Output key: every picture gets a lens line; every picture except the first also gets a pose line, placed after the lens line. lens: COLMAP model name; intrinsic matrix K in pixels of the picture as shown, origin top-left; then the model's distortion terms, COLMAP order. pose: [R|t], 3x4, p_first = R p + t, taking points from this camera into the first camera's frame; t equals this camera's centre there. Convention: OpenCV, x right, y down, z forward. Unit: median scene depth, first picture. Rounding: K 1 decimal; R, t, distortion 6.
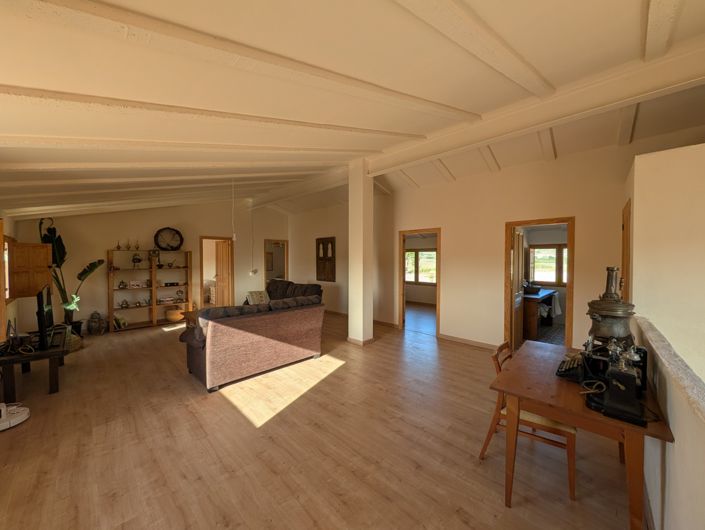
lens RADIAL K [[269.8, 0, 351.2], [0, 269.8, 264.7], [0, 0, 1]] dist [-0.000683, 0.000053]
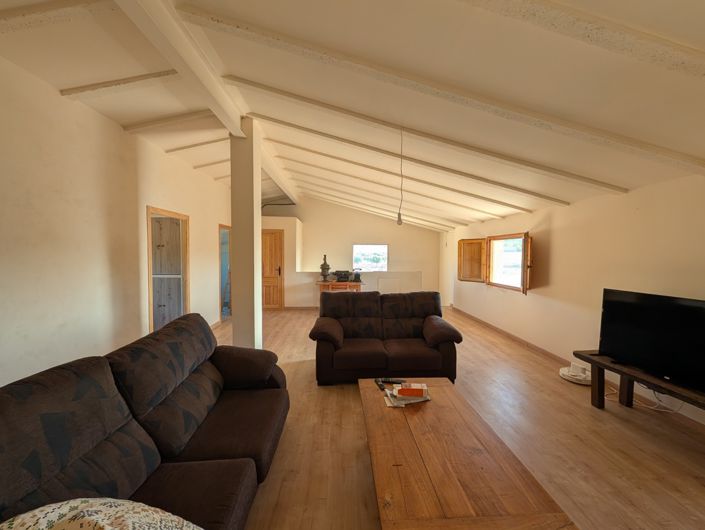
lens RADIAL K [[269.8, 0, 349.9], [0, 269.8, 265.0], [0, 0, 1]] dist [-0.000683, 0.000053]
pose [[-0.732310, -0.031039, 0.680263, -0.585547], [0.011651, 0.998243, 0.058090, -0.022043], [-0.680871, 0.050466, -0.730662, 1.157198]]
